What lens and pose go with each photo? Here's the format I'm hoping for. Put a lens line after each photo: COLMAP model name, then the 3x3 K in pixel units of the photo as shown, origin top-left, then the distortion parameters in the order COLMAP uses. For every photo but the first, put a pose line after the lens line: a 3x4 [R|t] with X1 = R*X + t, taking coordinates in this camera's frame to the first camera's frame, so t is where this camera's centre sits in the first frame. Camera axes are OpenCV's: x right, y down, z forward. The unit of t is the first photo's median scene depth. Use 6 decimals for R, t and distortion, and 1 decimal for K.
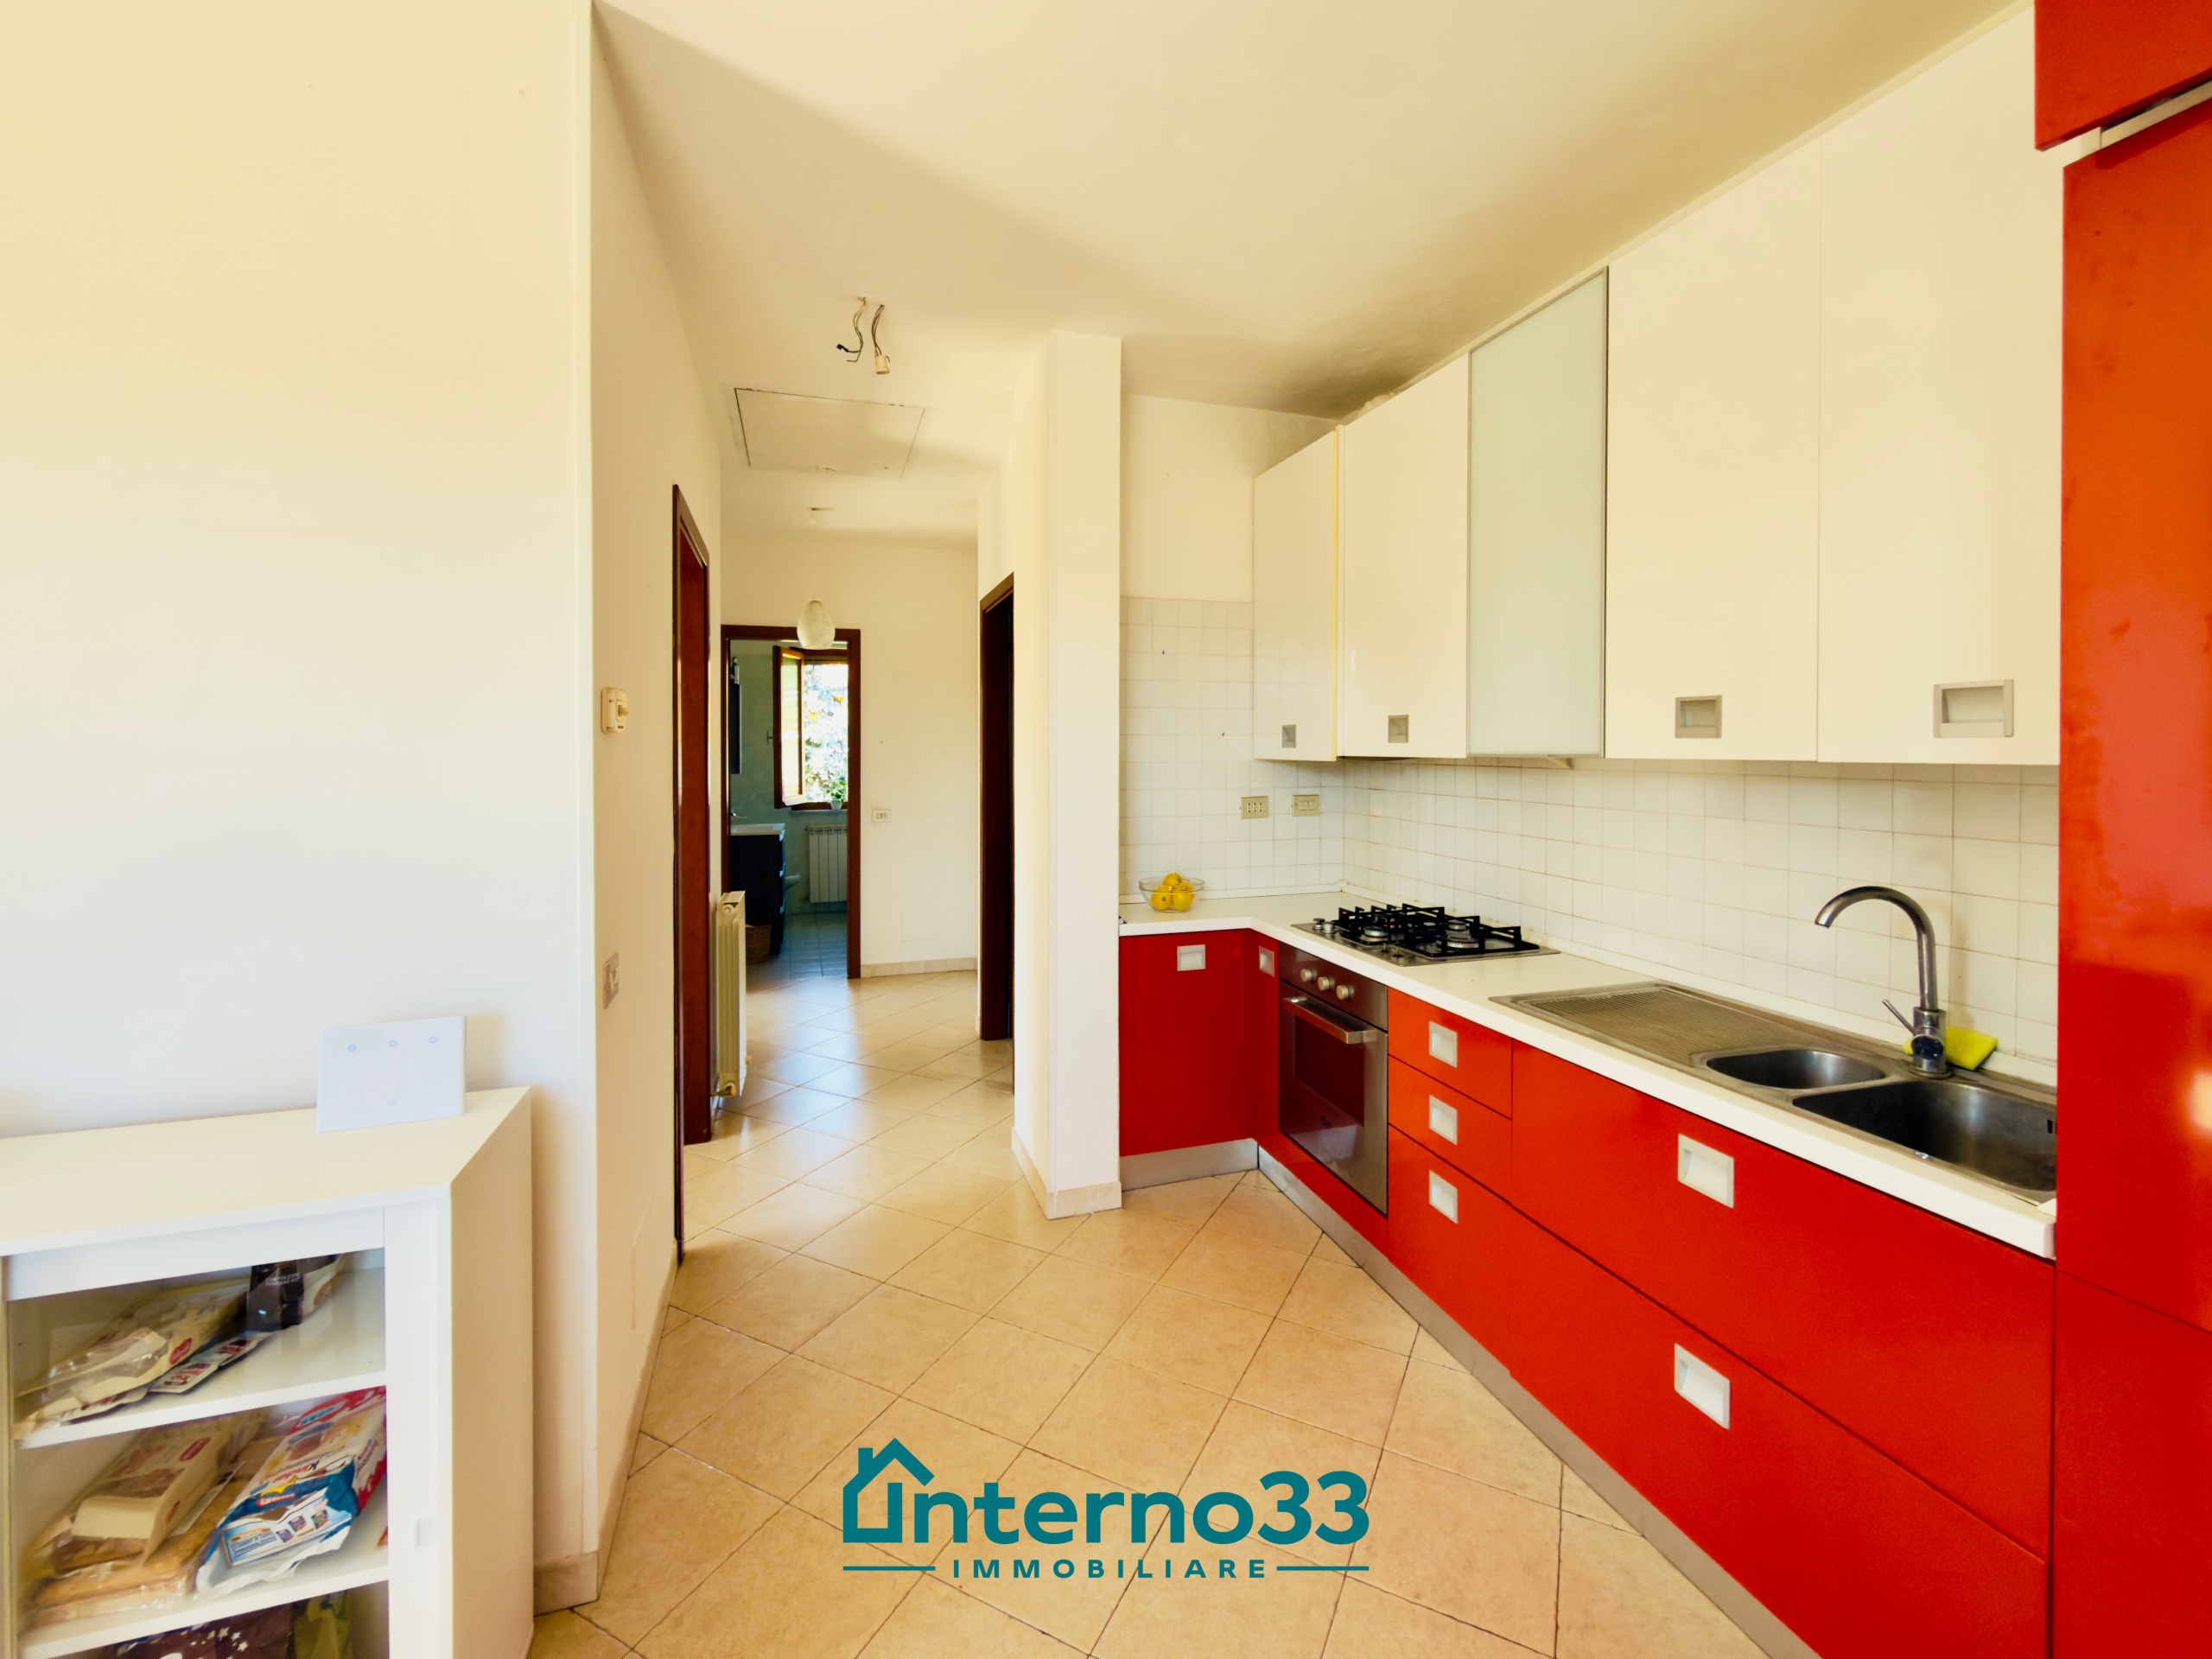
lens RADIAL K [[927.7, 0, 1105.8], [0, 927.7, 746.1], [0, 0, 1]] dist [0.001430, -0.000264]
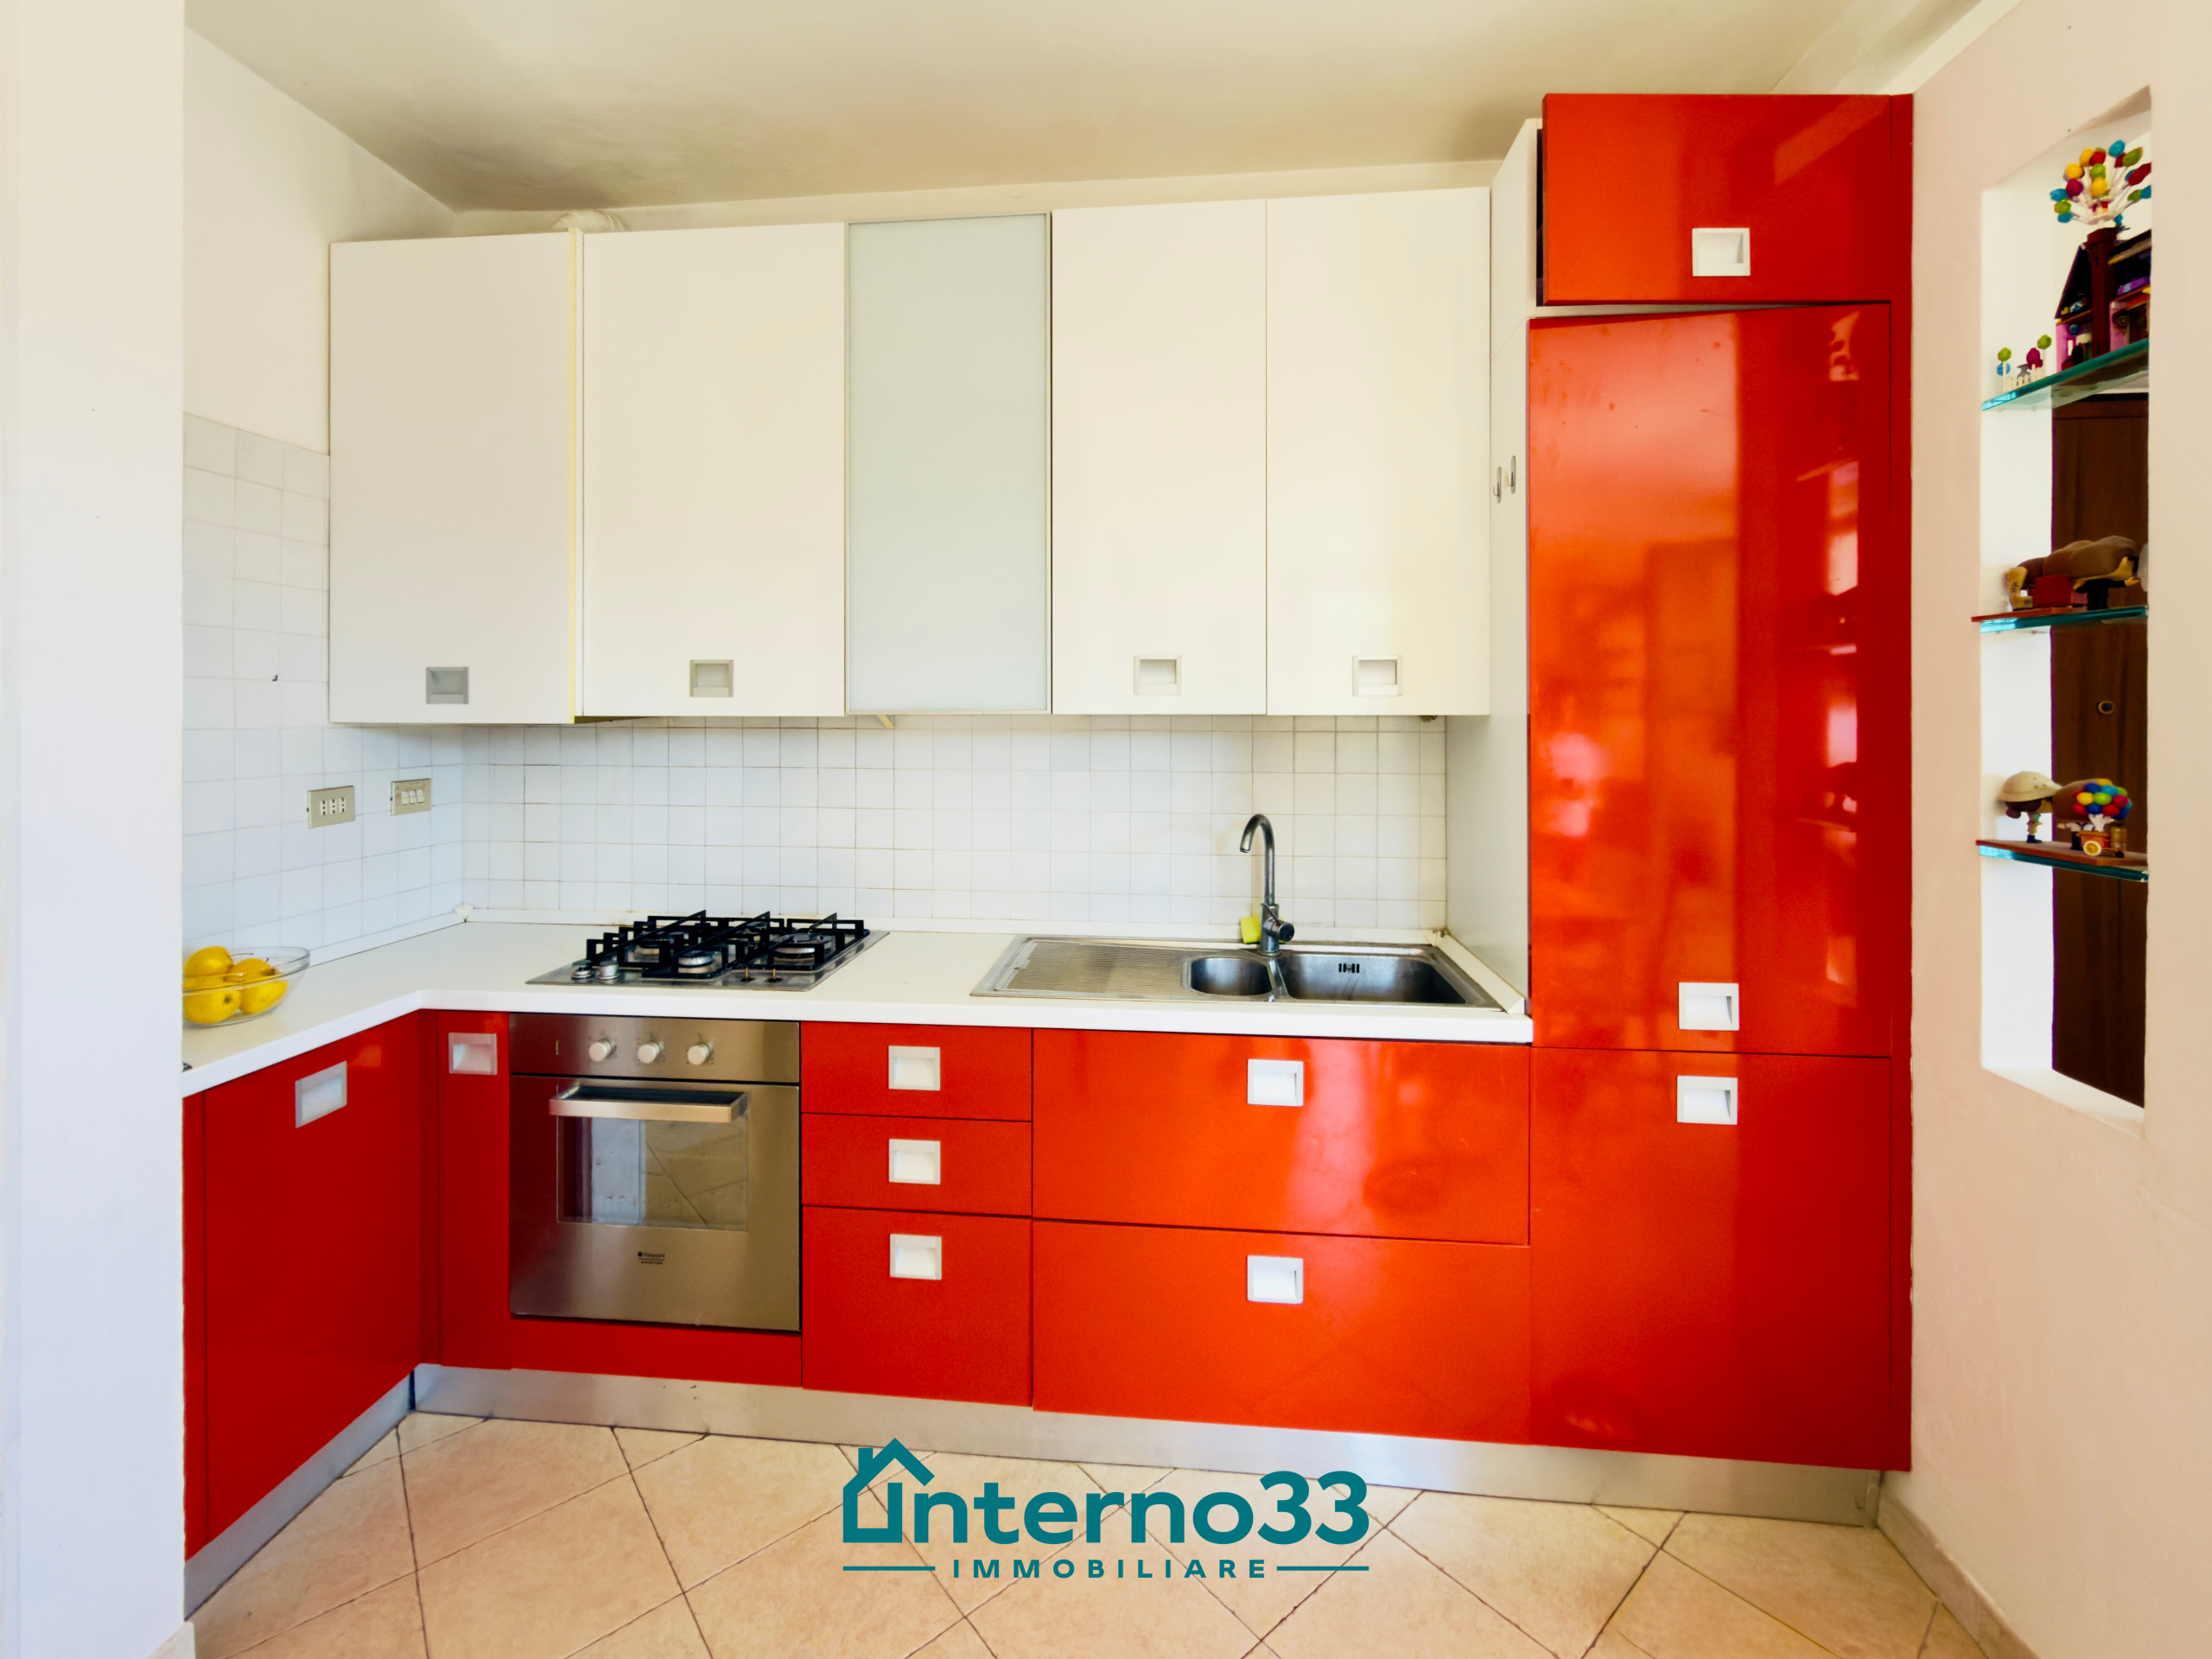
lens RADIAL K [[965.4, 0, 1110.2], [0, 965.4, 701.5], [0, 0, 1]] dist [-0.008012, -0.000772]
pose [[0.383655, 0.010331, 0.923419, -0.254018], [0.000117, 0.999937, -0.011236, 0.008563], [-0.923476, 0.004418, 0.383630, 0.378628]]
